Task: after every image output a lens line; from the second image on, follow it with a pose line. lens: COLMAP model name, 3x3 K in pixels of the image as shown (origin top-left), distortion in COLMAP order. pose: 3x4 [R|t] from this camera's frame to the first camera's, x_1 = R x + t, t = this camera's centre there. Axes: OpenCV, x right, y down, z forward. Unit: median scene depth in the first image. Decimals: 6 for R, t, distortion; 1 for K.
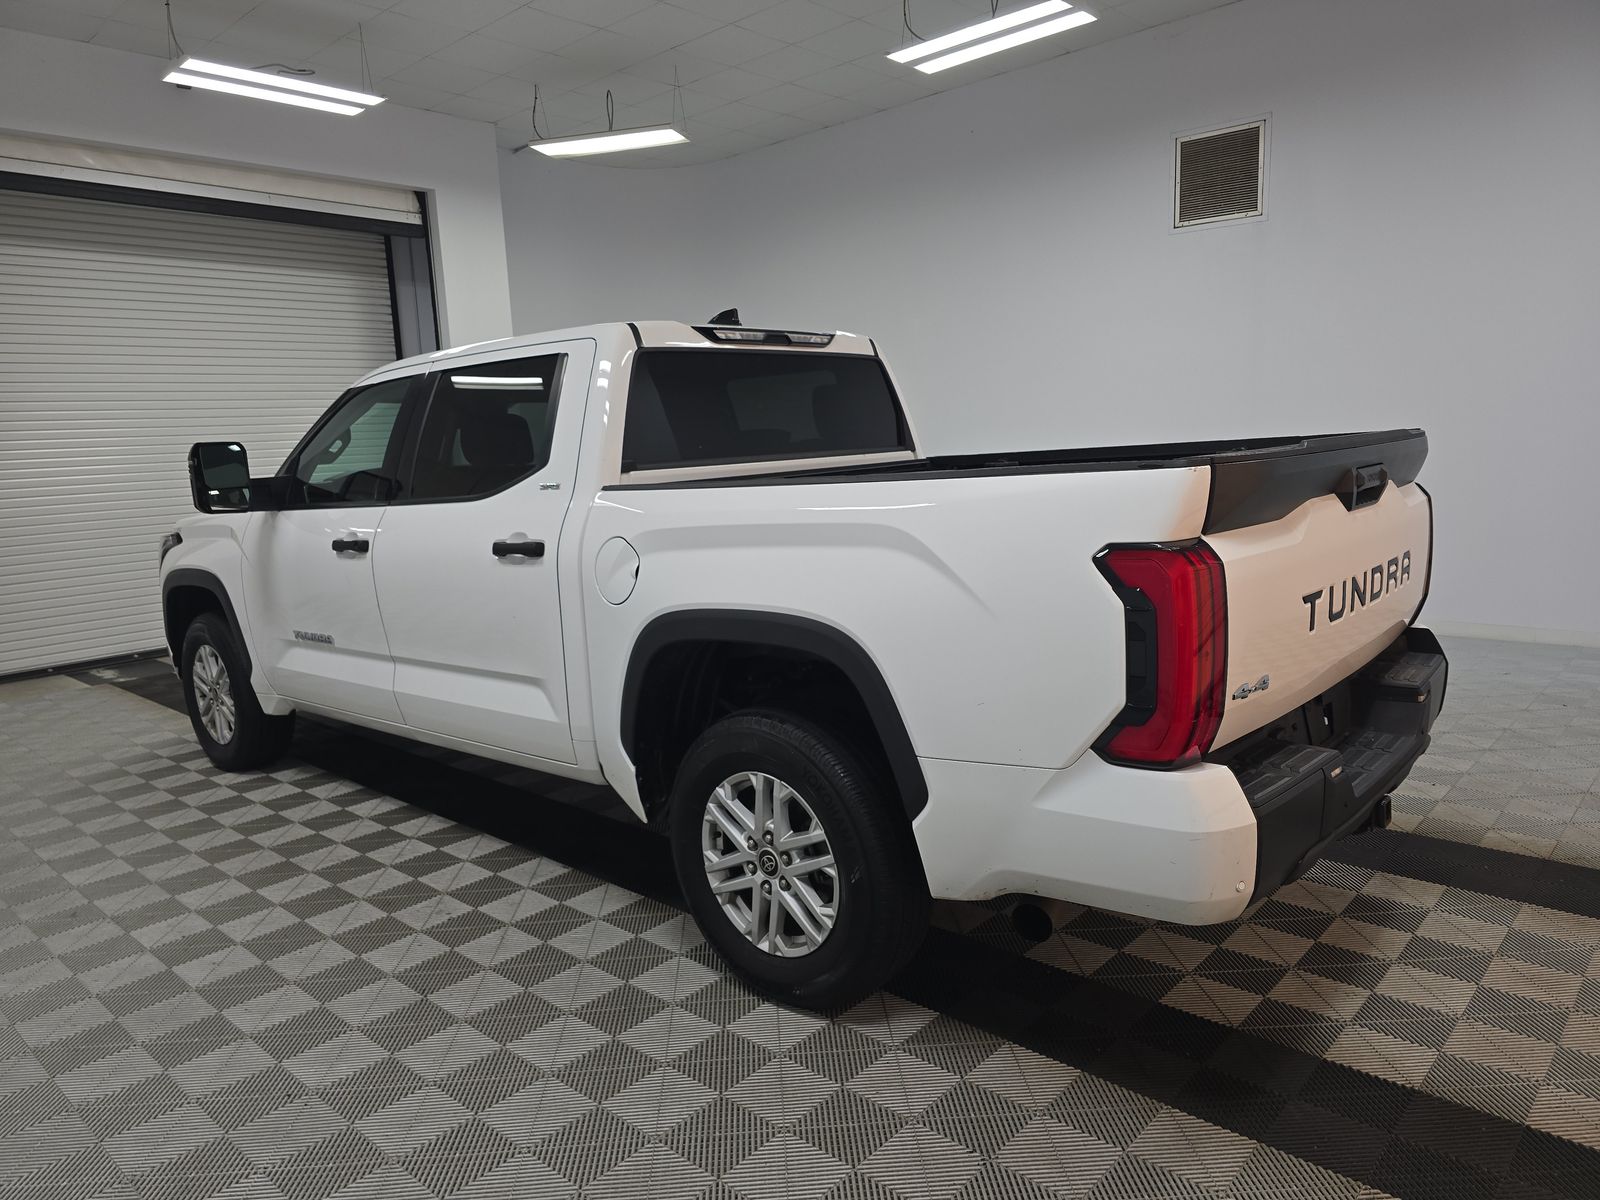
lens RADIAL K [[1069.7, 0, 792.4], [0, 1069.7, 599.9], [0, 0, 1]] dist [0.061832, -0.045126]
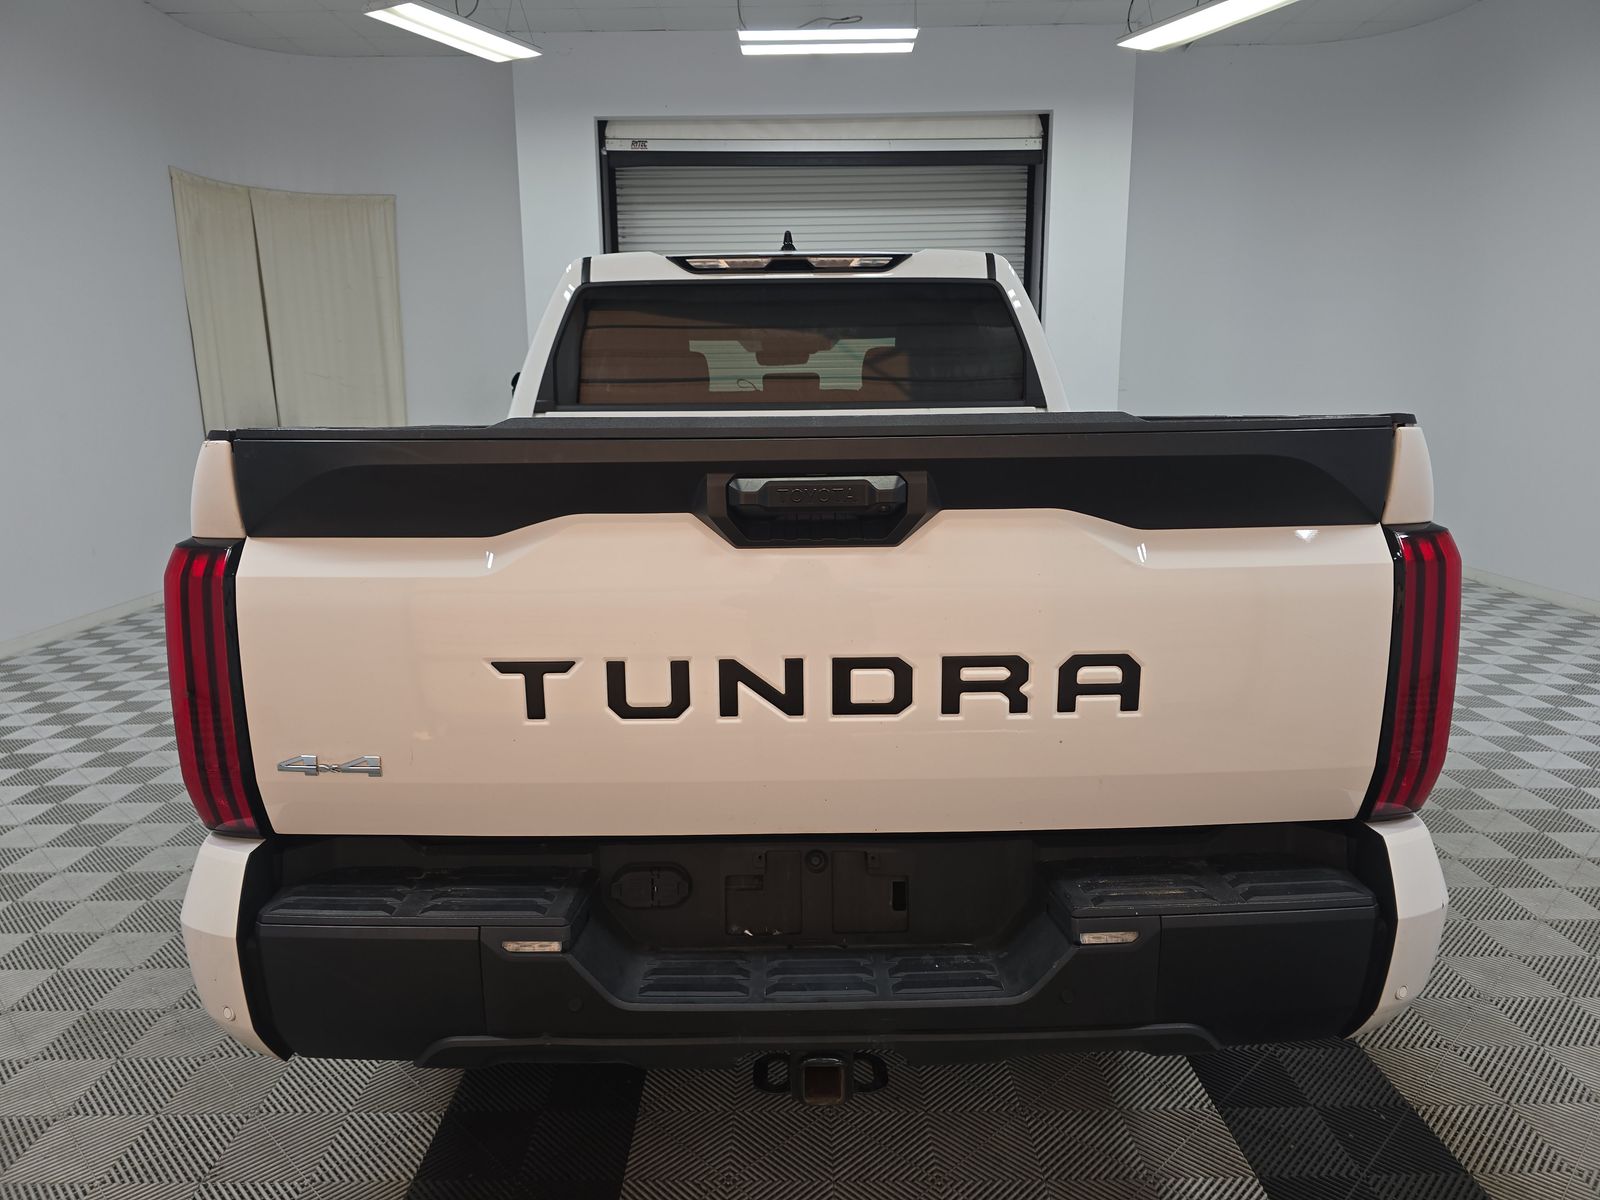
lens RADIAL K [[1069.7, 0, 792.4], [0, 1069.7, 599.9], [0, 0, 1]] dist [0.061832, -0.045126]
pose [[0.675454, 0.181255, -0.714778, 0.565567], [-0.137085, 0.983288, 0.119801, -0.075417], [0.724548, 0.017066, 0.689014, 0.373462]]
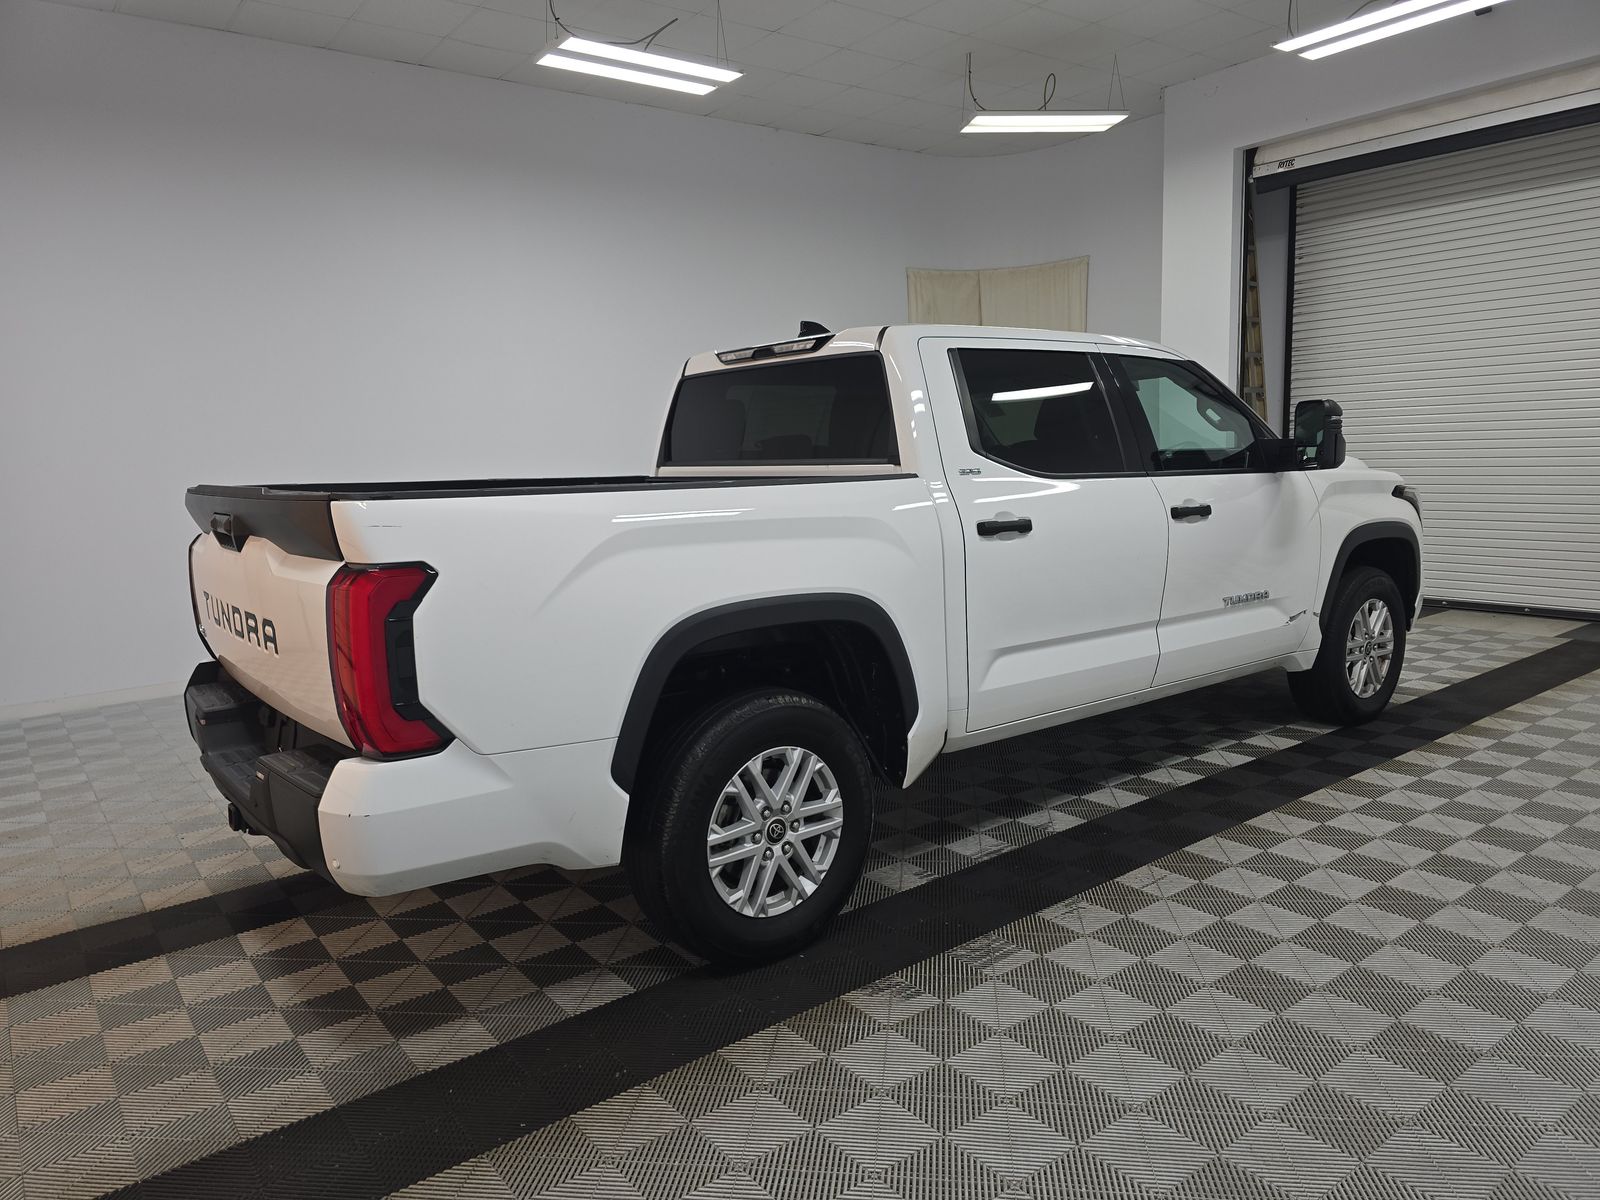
lens RADIAL K [[1069.7, 0, 792.4], [0, 1069.7, 599.9], [0, 0, 1]] dist [0.061832, -0.045126]
pose [[-0.177703, 0.201935, -0.963143, 0.946050], [-0.107121, 0.968935, 0.222914, -0.217301], [0.978237, 0.142785, -0.150551, 1.082922]]
